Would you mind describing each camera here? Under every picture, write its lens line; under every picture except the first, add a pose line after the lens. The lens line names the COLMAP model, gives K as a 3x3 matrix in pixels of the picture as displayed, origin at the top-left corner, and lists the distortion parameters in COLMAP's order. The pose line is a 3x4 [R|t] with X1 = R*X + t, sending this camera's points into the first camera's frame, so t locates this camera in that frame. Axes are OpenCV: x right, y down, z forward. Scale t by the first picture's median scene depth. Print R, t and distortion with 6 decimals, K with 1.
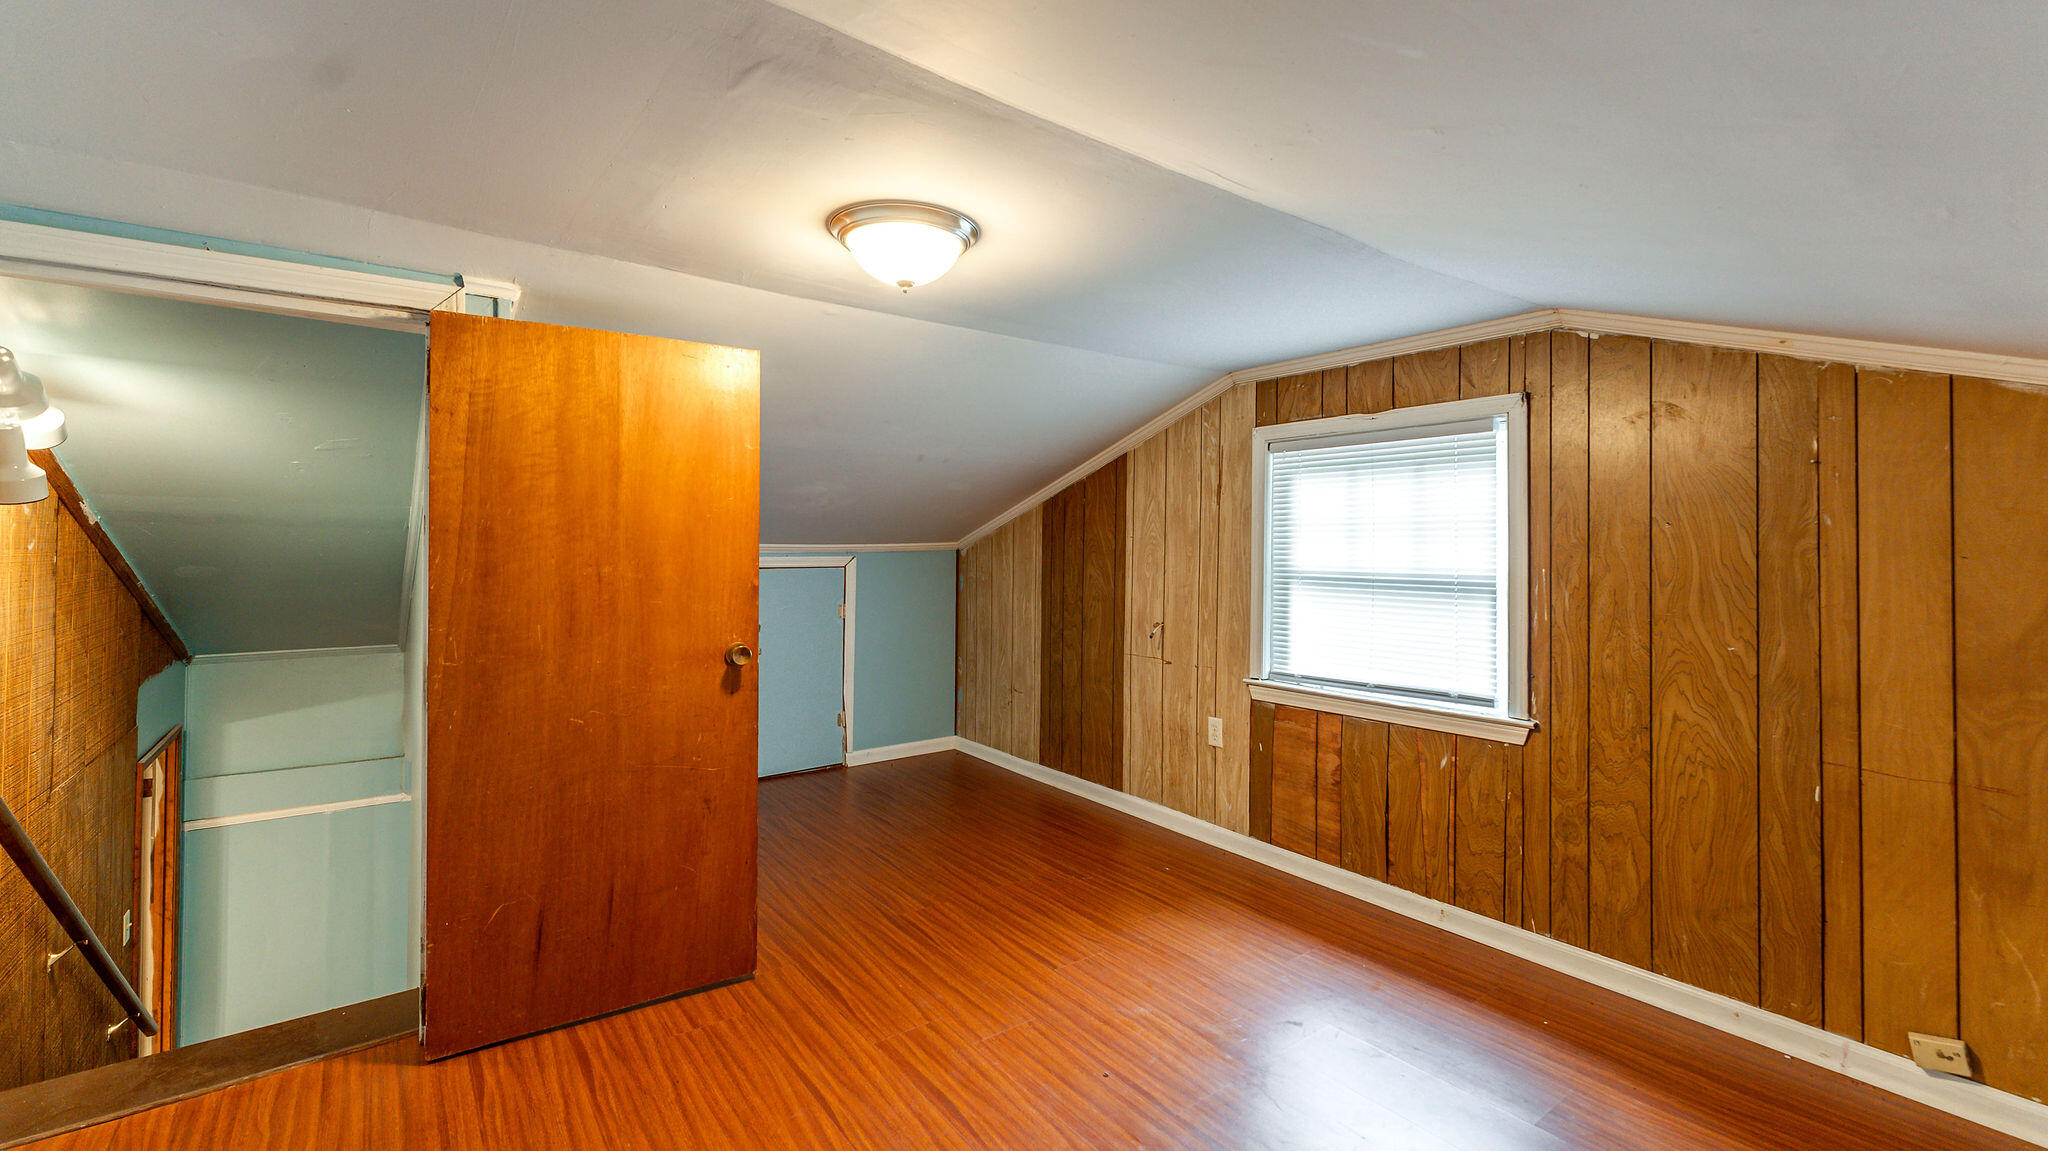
lens RADIAL K [[845.3, 0, 1022.9], [0, 845.3, 529.8], [0, 0, 1]] dist [0.000578, 0.000231]
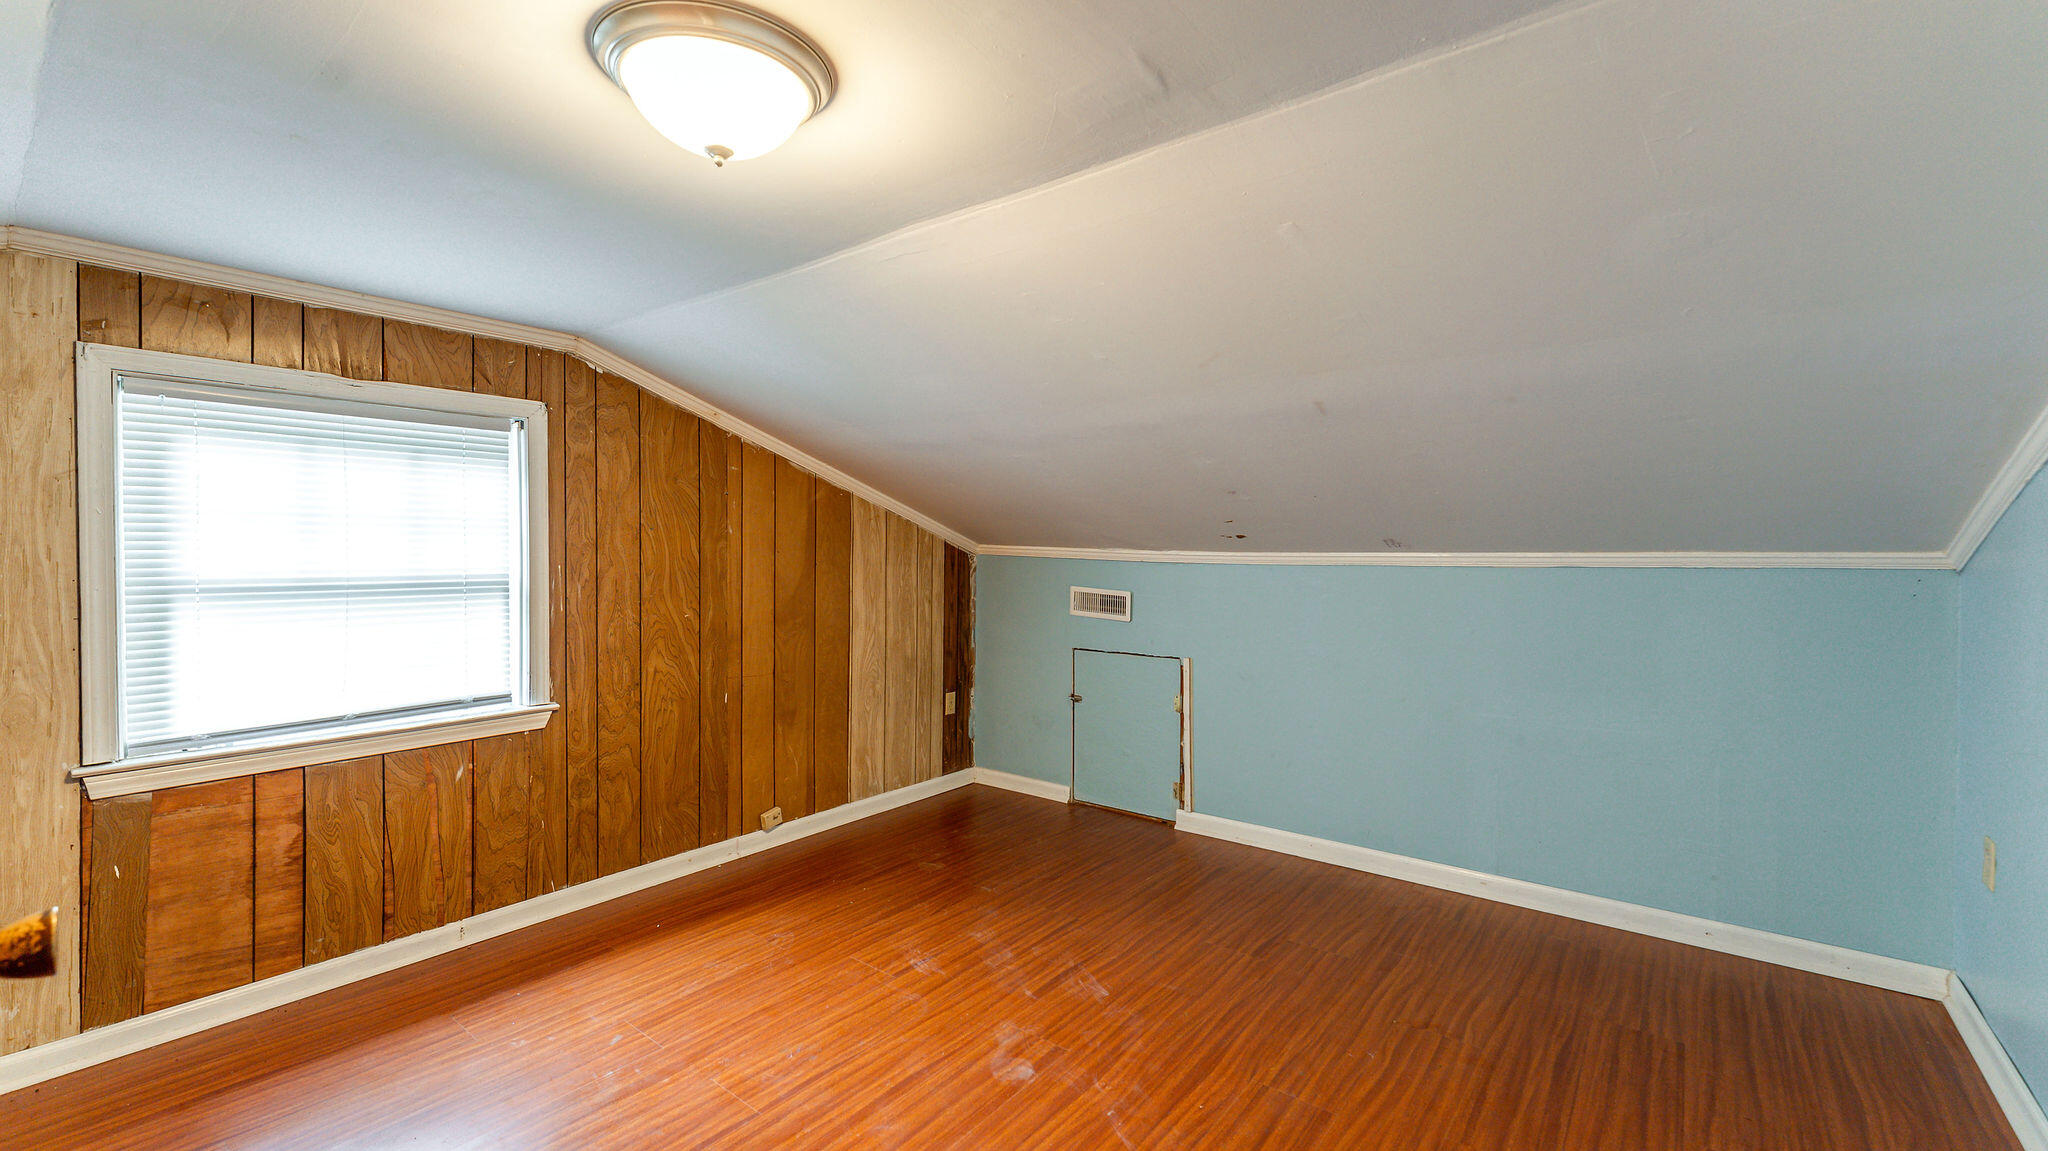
lens RADIAL K [[829.3, 0, 1025.4], [0, 829.3, 562.9], [0, 0, 1]] dist [0.000506, 0.000334]
pose [[-0.241420, -0.020691, 0.970200, -0.593774], [-0.024136, 0.999591, 0.015312, 0.011148], [-0.970120, -0.019720, -0.241821, 0.665349]]
